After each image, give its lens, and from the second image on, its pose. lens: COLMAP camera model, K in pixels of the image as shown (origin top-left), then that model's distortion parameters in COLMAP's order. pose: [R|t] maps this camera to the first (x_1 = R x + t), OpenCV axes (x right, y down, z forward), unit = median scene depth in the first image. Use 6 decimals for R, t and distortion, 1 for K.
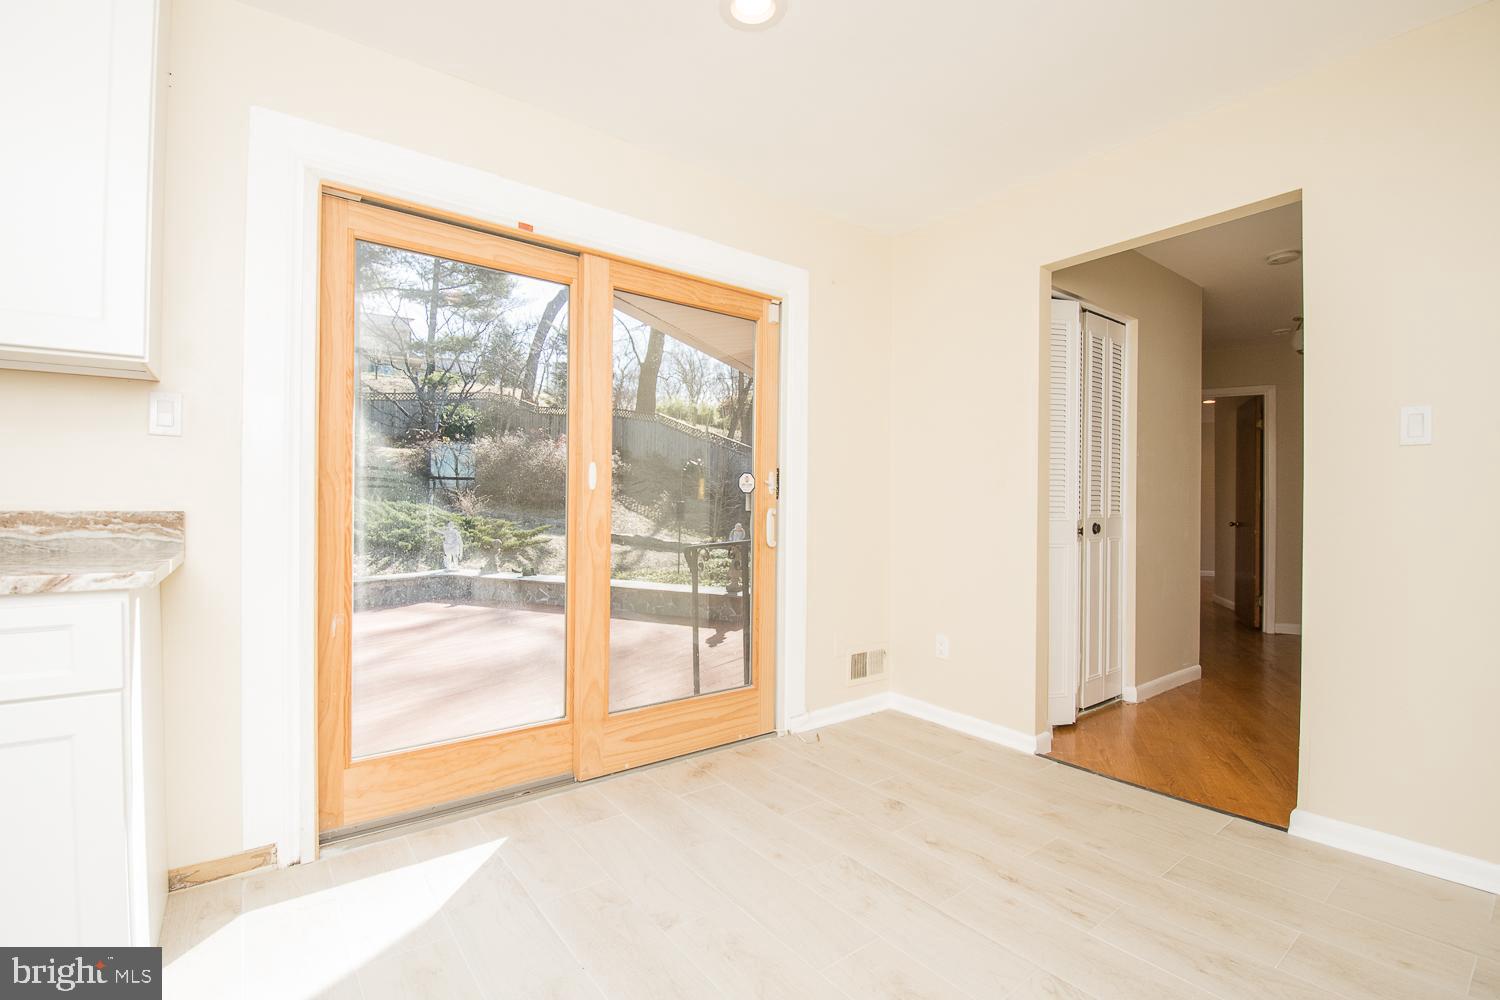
lens RADIAL K [[658.7, 0, 742.4], [0, 658.7, 504.4], [0, 0, 1]] dist [0.018234, -0.023841]
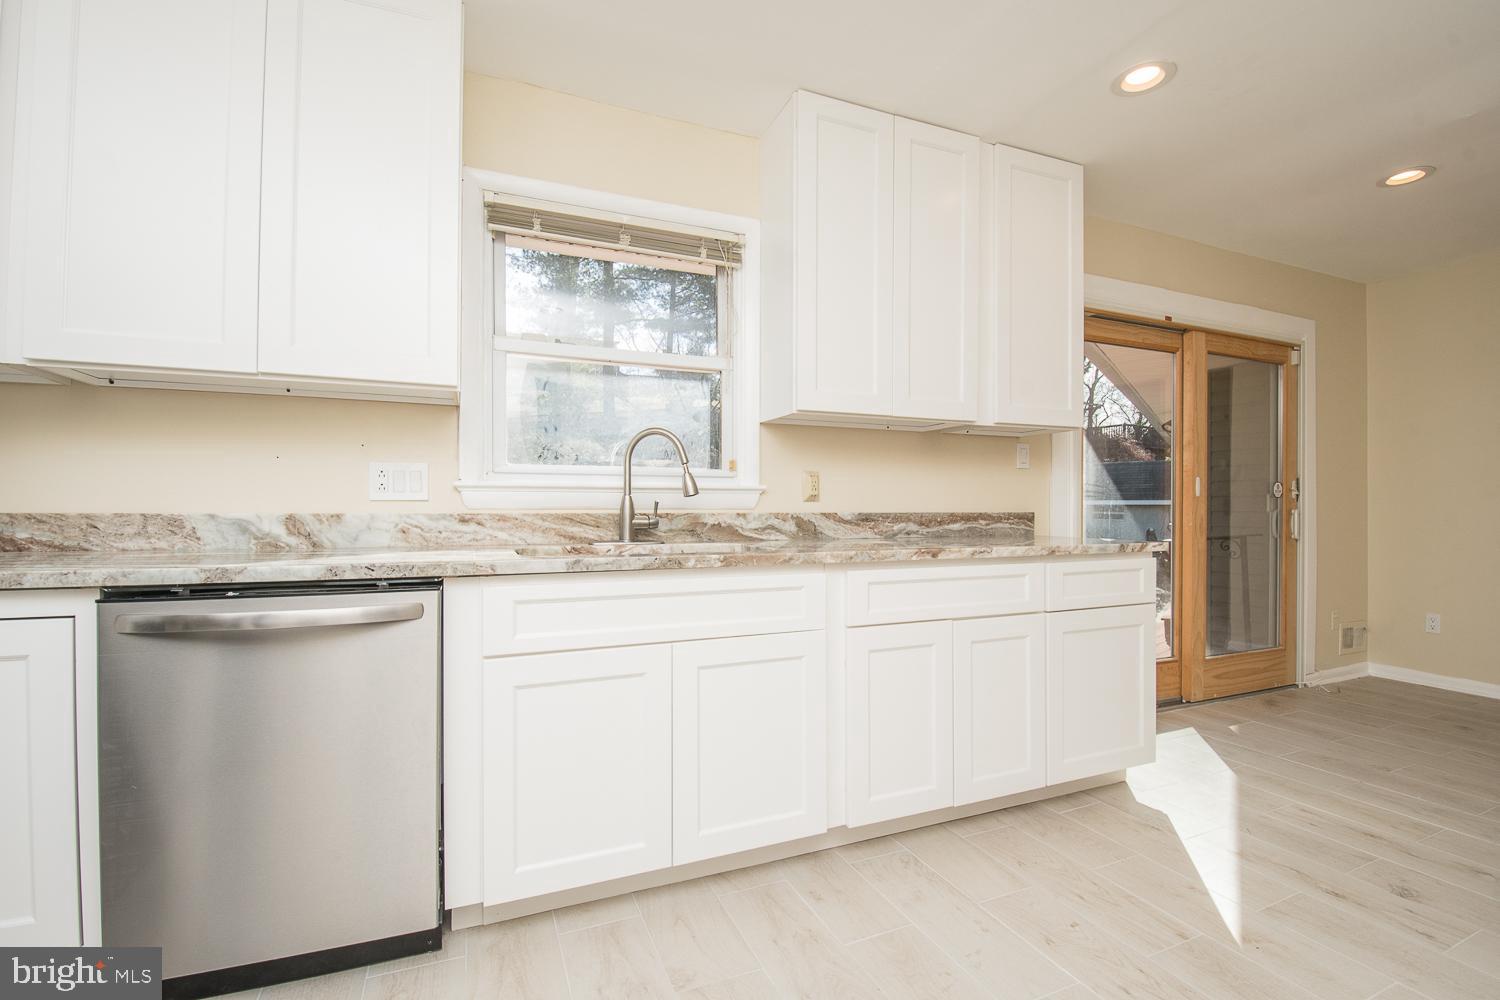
lens RADIAL K [[660.6, 0, 774.0], [0, 660.6, 503.6], [0, 0, 1]] dist [0.000109, -0.006847]
pose [[0.973103, -0.012102, -0.230051, -0.674021], [0.009886, 0.999893, -0.010785, 0.000106], [0.230157, 0.008221, 0.973119, -0.500607]]
